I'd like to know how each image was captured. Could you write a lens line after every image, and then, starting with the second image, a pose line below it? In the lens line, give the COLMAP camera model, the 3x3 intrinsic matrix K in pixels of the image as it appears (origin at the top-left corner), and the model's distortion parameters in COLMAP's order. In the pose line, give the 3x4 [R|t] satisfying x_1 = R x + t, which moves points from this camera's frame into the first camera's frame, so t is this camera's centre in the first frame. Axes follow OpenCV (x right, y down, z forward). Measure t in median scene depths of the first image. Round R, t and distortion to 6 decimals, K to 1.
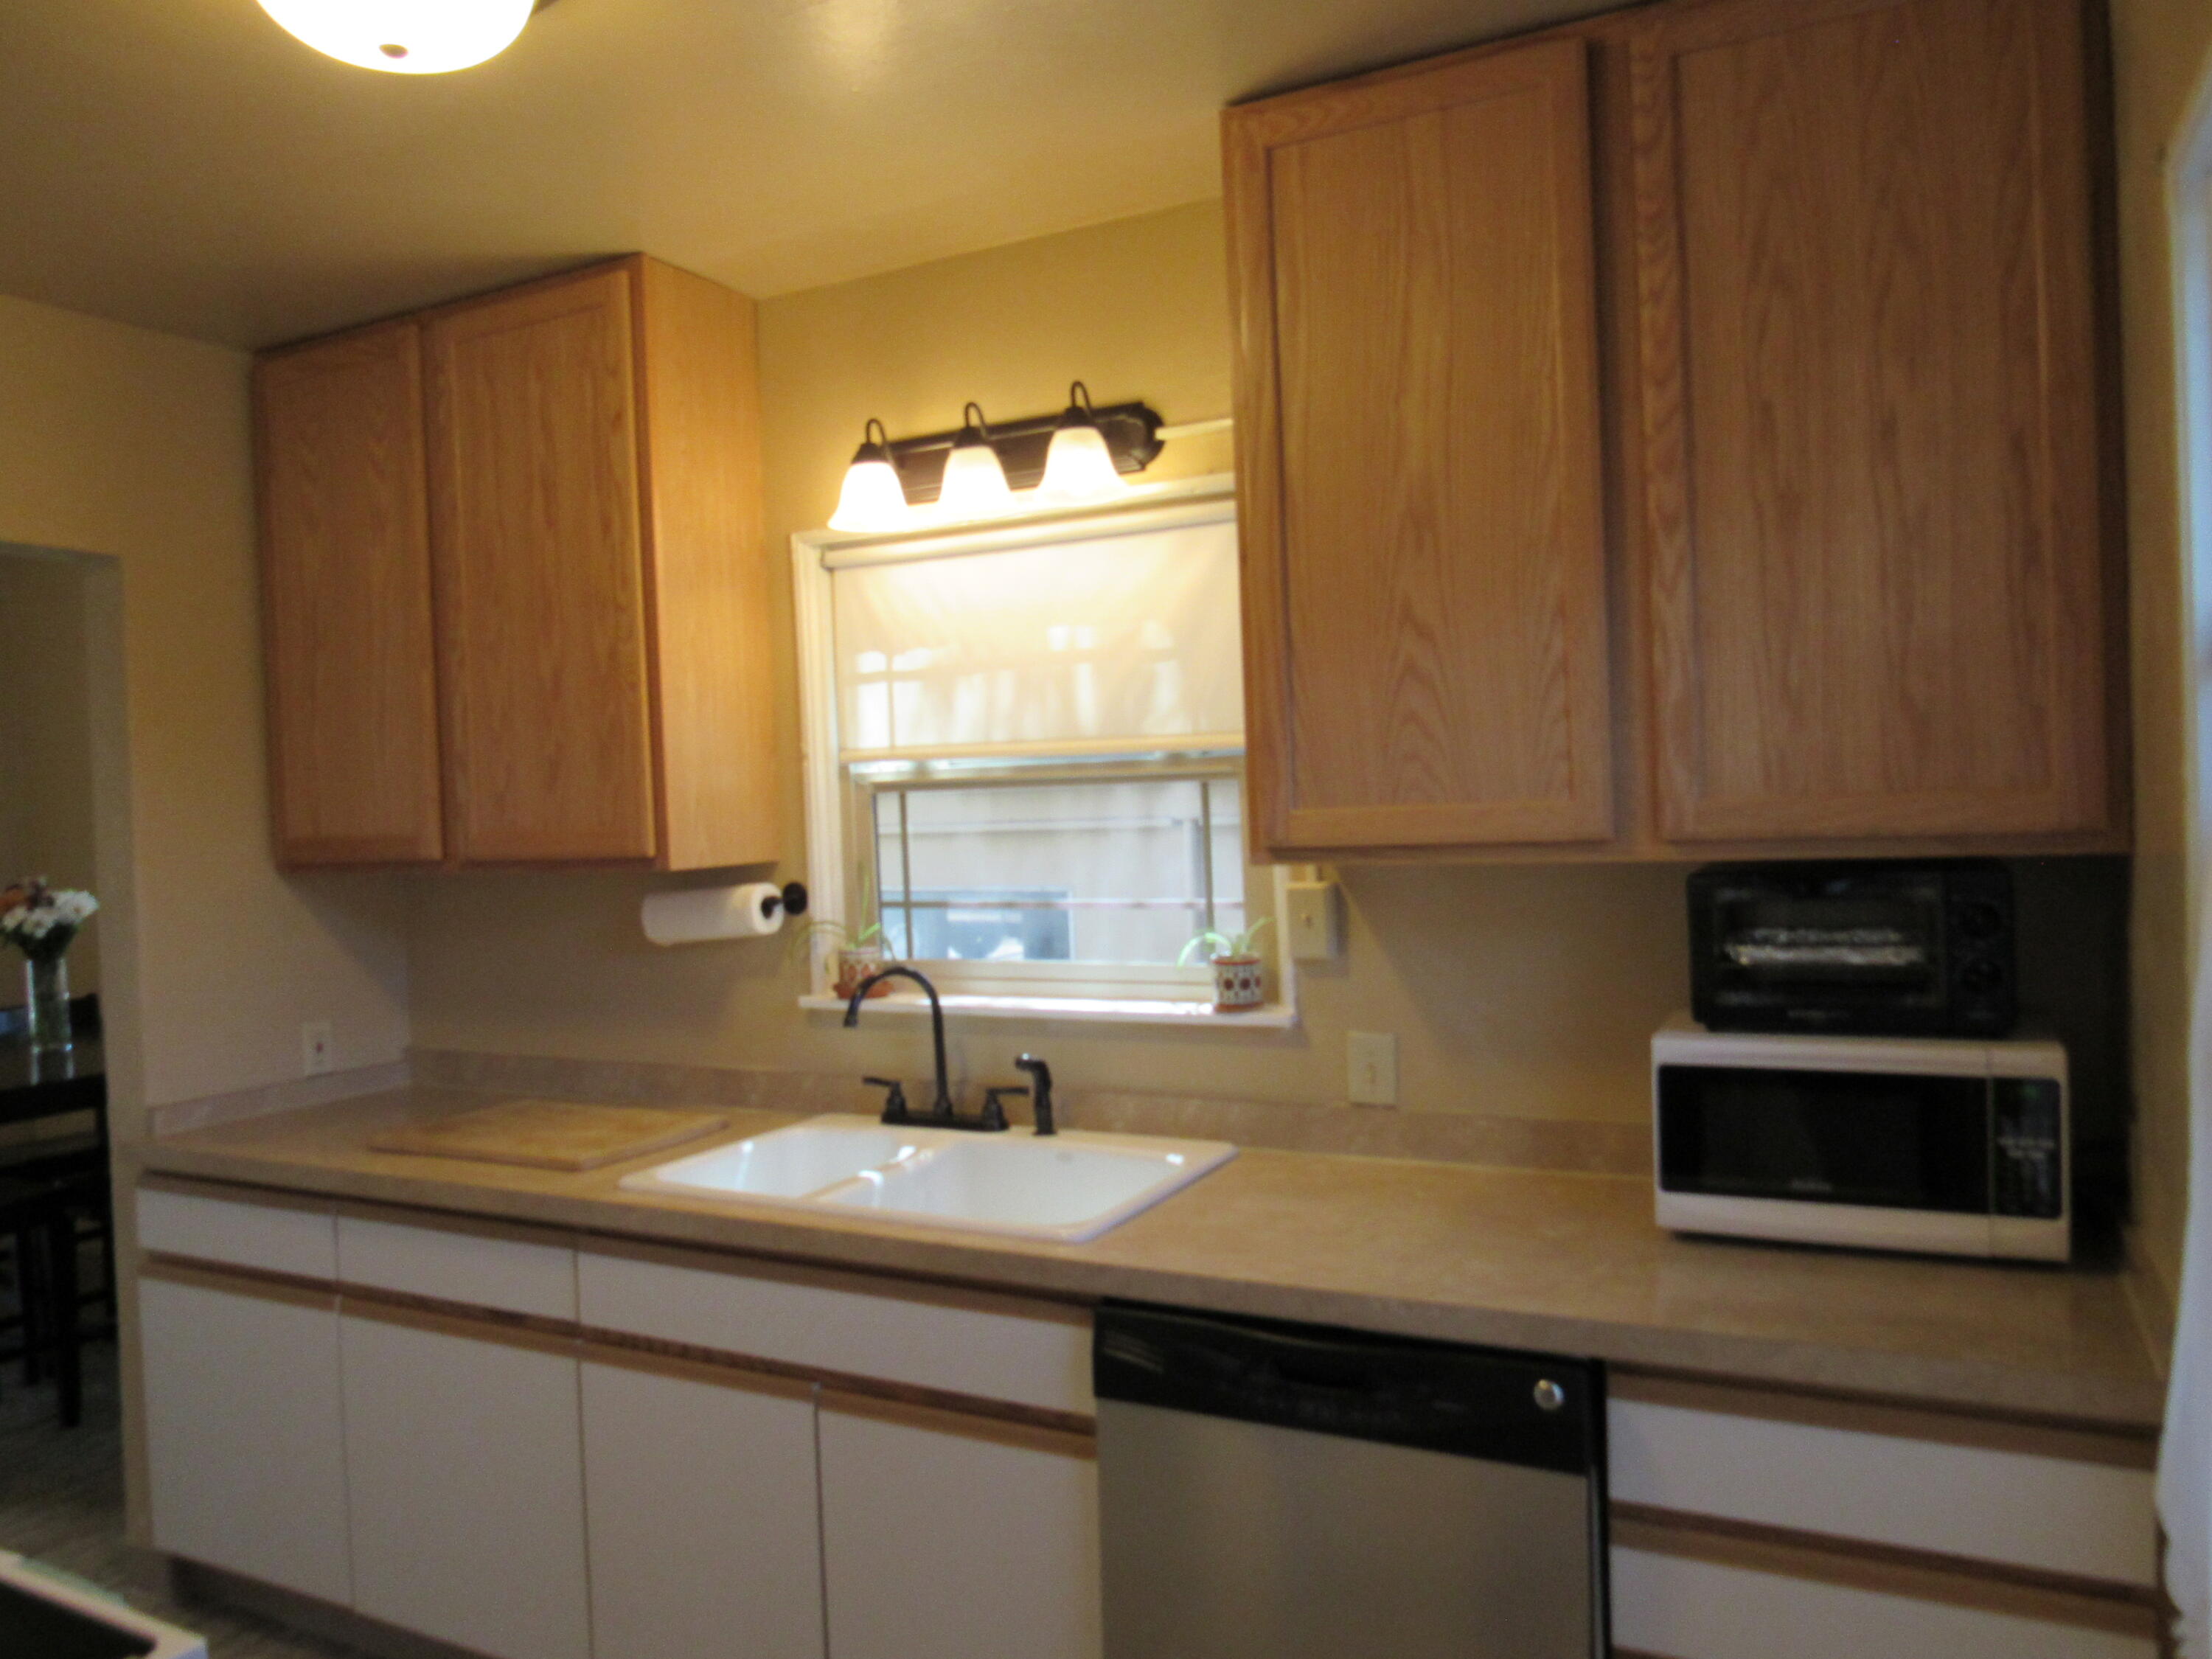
lens RADIAL K [[1598.0, 0, 1106.0], [0, 1598.0, 829.5], [0, 0, 1]] dist [-0.048194, 0.001131]
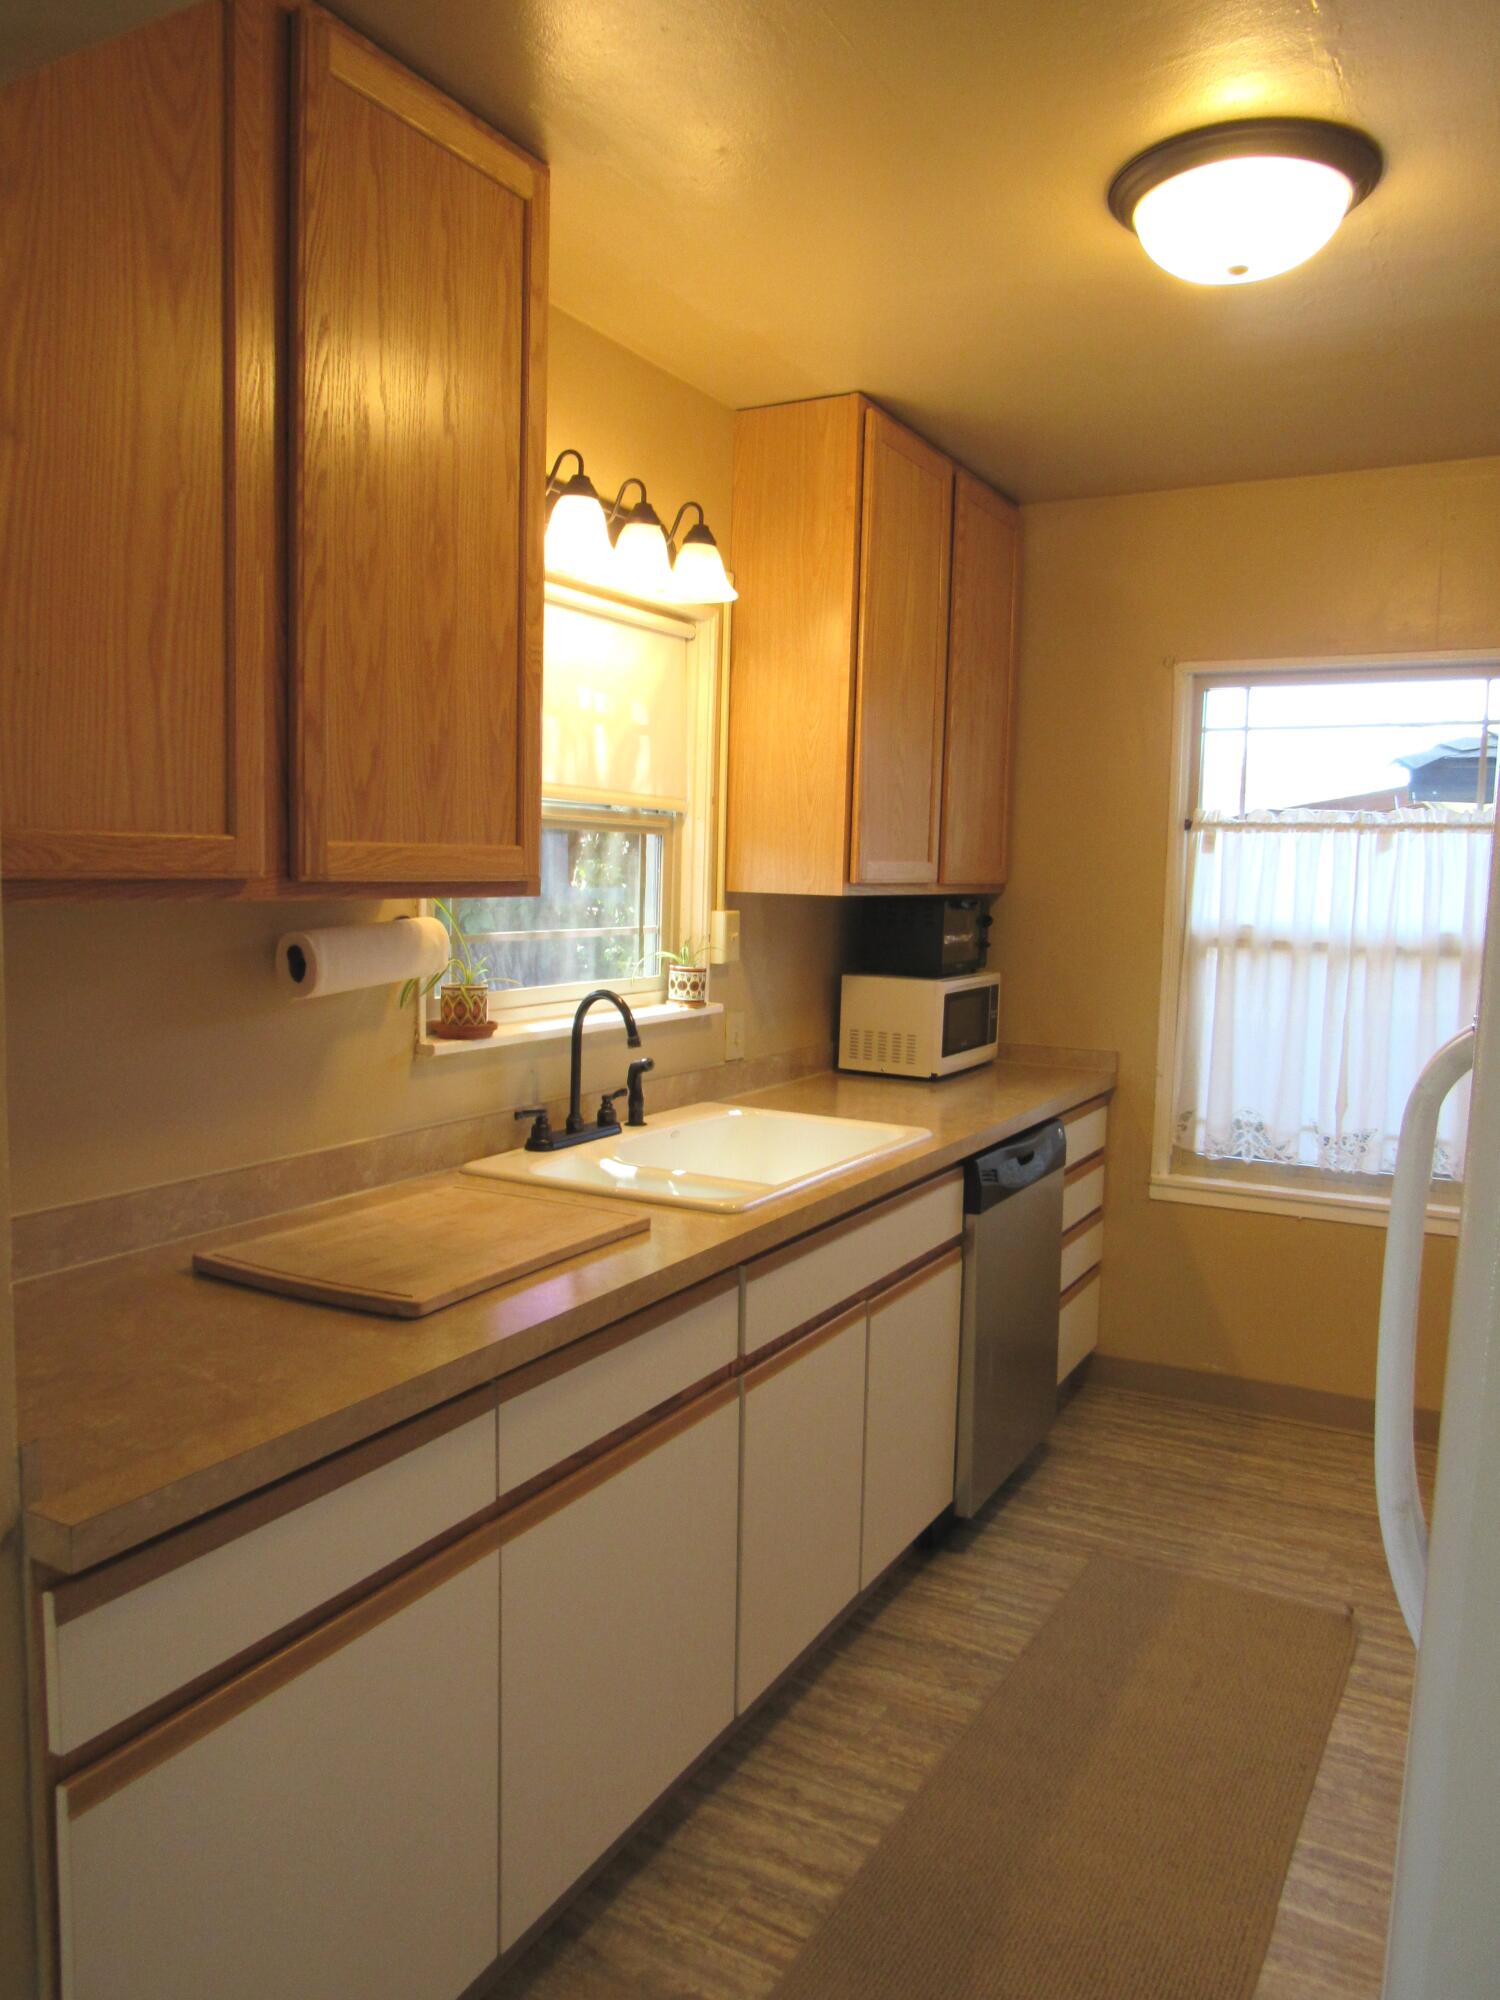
lens RADIAL K [[1409.9, 0, 750.0], [0, 1409.9, 1000.0], [0, 0, 1]] dist [-0.001236, 0.002202]
pose [[0.043447, -0.053294, 0.997633, -1.070352], [0.010146, 0.998548, 0.052901, 0.043999], [-0.999004, 0.007824, 0.043925, 0.864077]]
